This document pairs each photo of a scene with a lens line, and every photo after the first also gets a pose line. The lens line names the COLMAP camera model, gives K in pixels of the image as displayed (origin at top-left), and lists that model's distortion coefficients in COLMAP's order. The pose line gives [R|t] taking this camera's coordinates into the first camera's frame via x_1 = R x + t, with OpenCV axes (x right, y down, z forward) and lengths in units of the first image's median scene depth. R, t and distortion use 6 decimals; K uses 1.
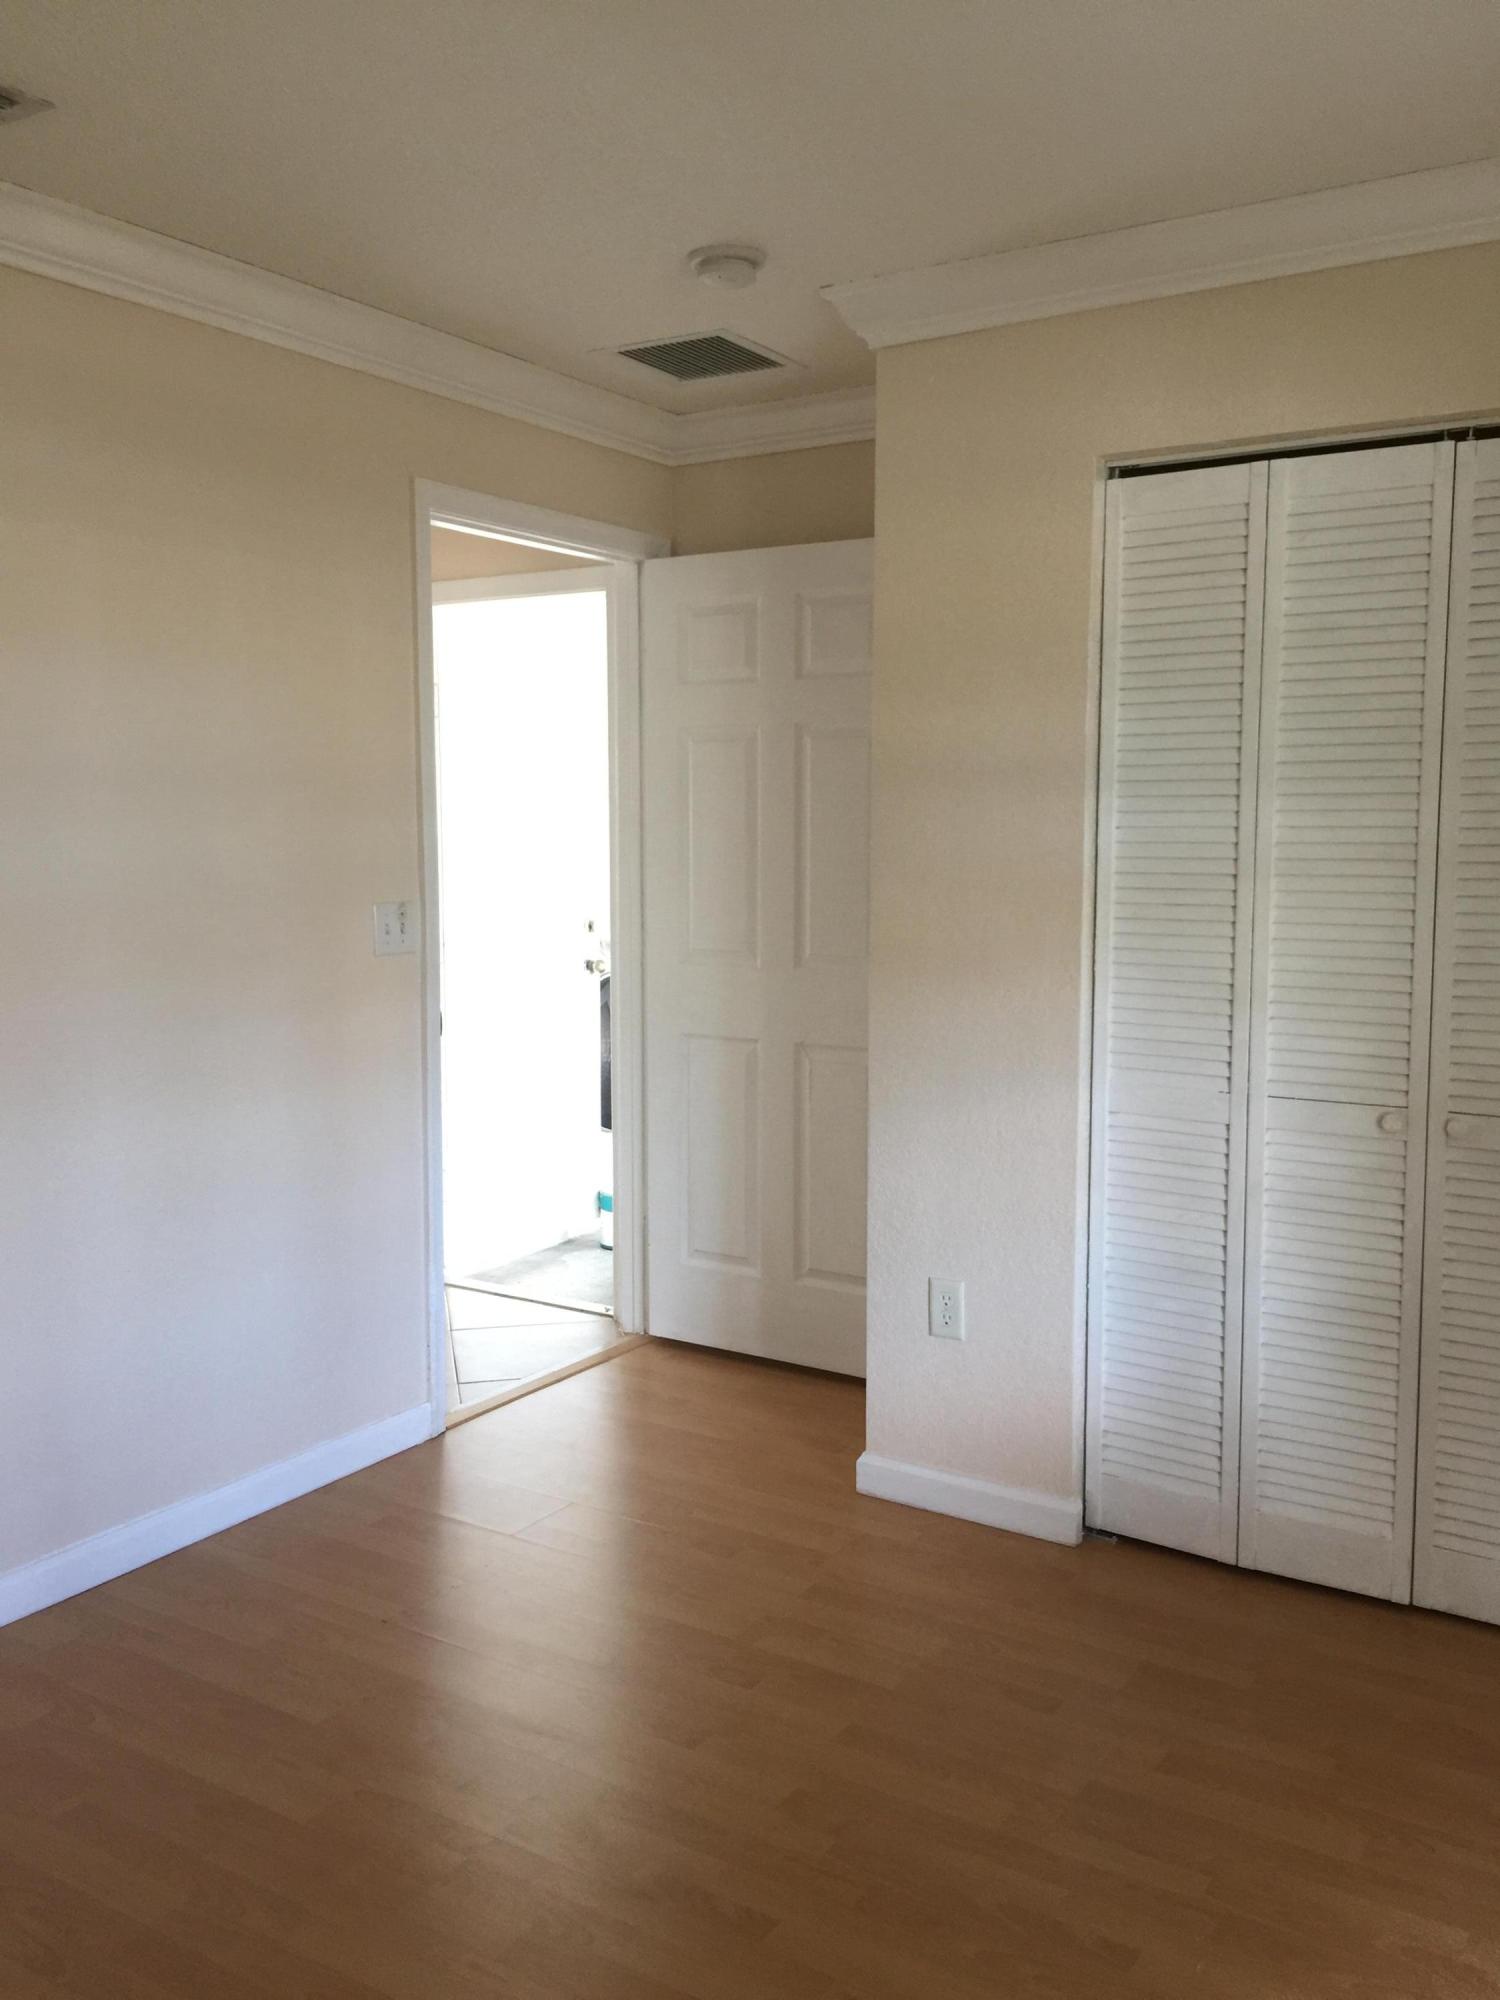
lens RADIAL K [[1687.4, 0, 742.3], [0, 1687.4, 992.1], [0, 0, 1]] dist [0.071886, -0.109725]
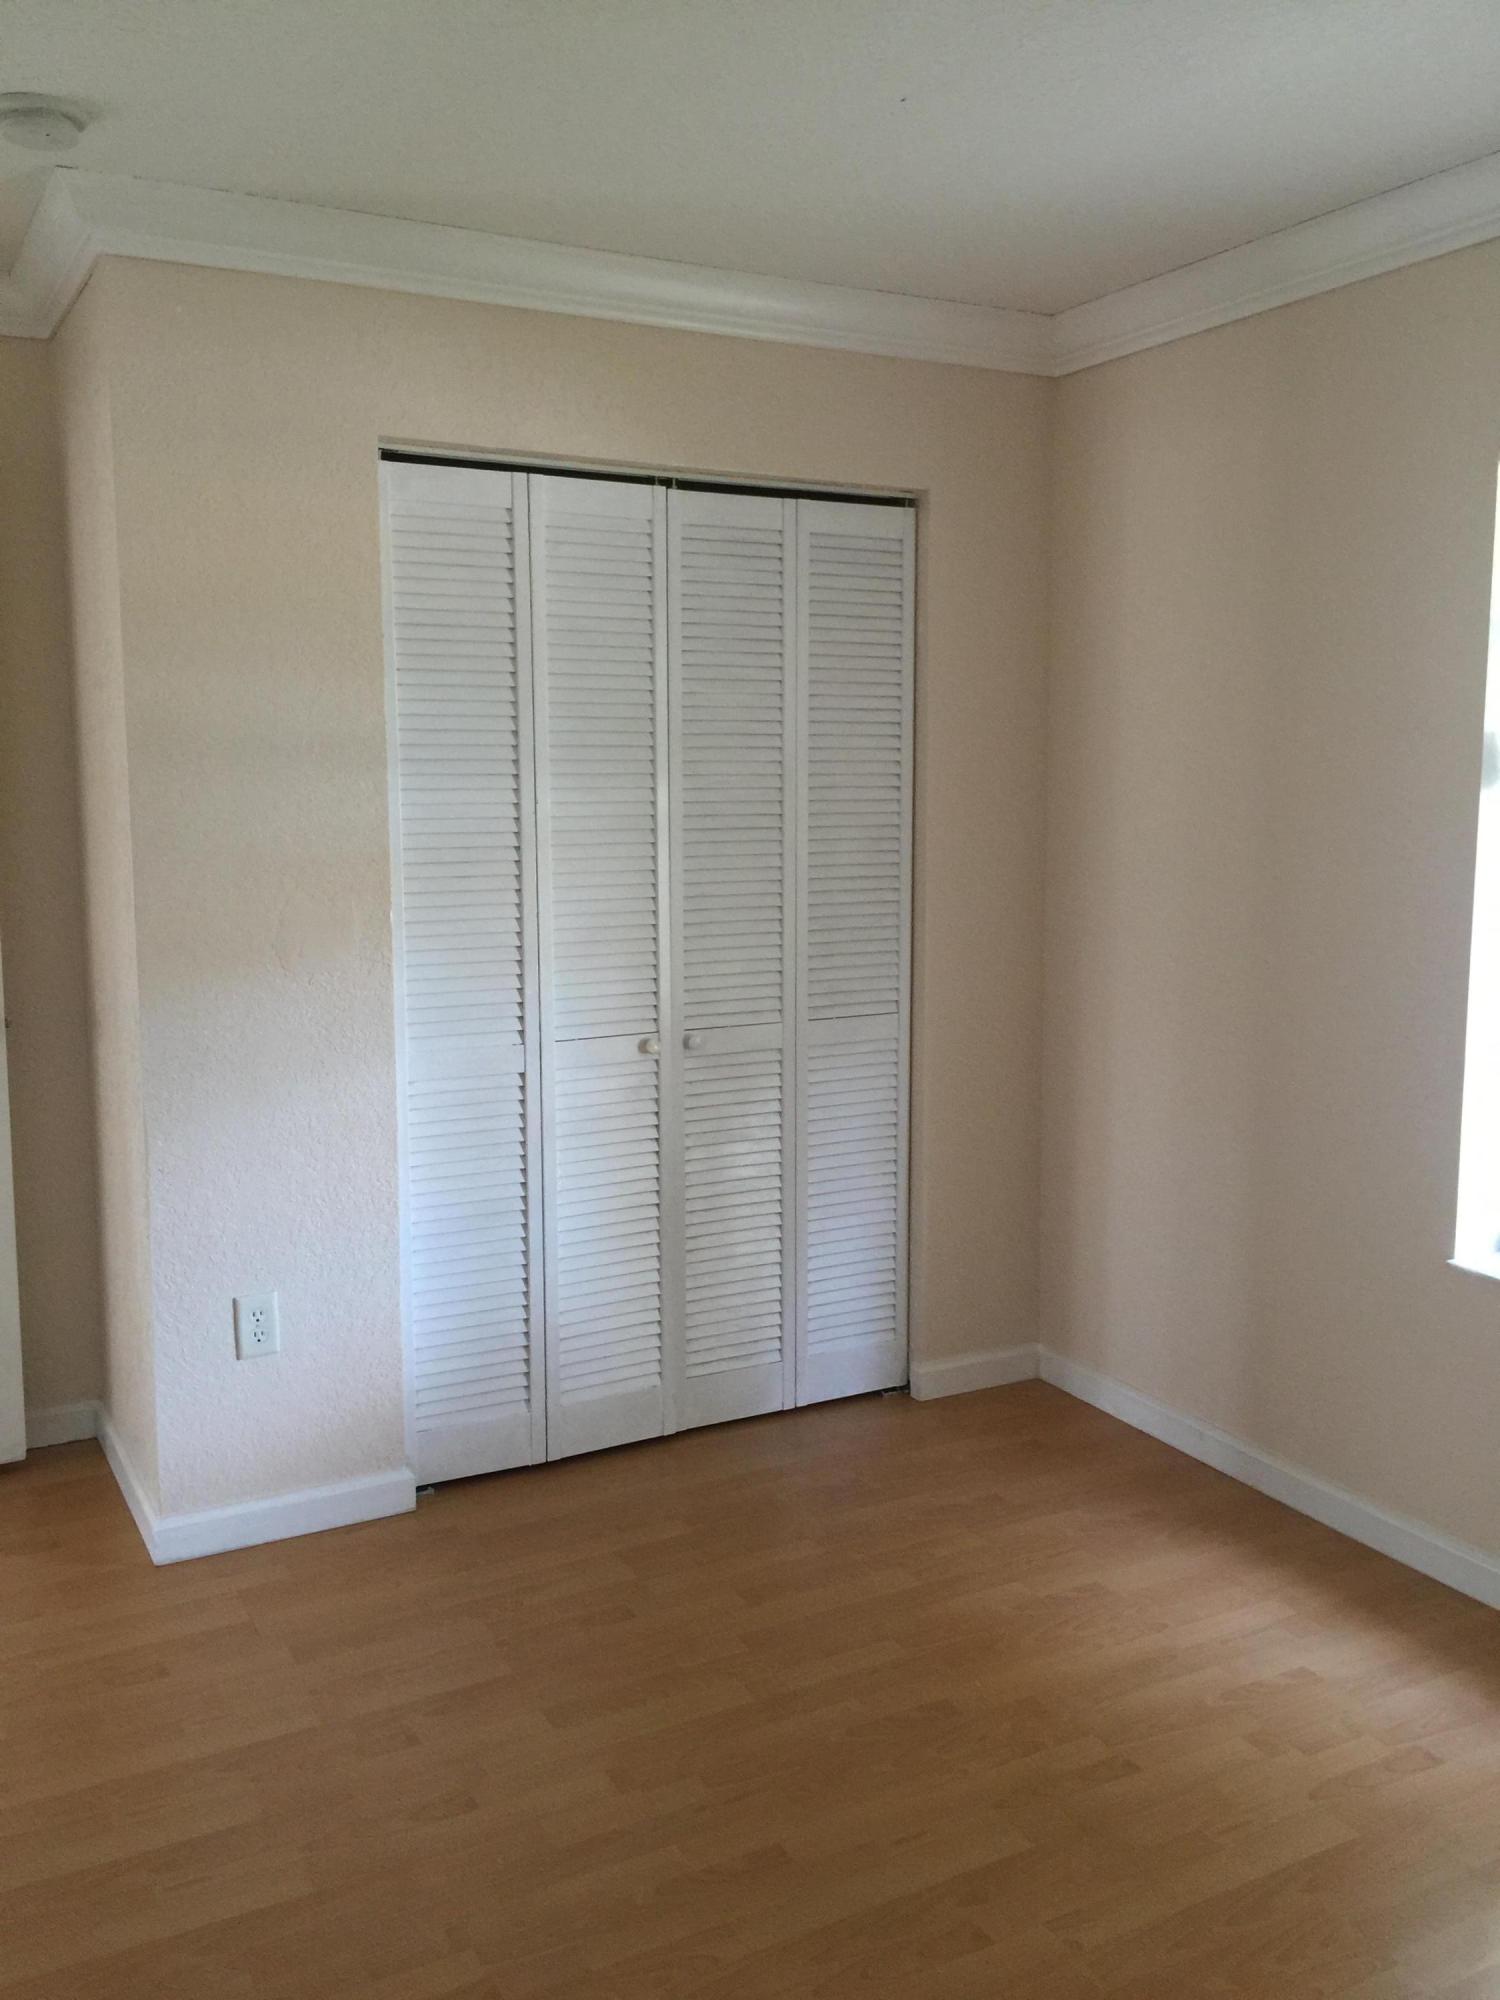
lens RADIAL K [[1687.4, 0, 738.4], [0, 1687.4, 1007.4], [0, 0, 1]] dist [0.071886, -0.109725]
pose [[0.481288, -0.115654, 0.868899, -0.605555], [0.100742, 0.991987, 0.076237, -0.034602], [-0.870754, 0.050843, 0.489083, 0.338586]]
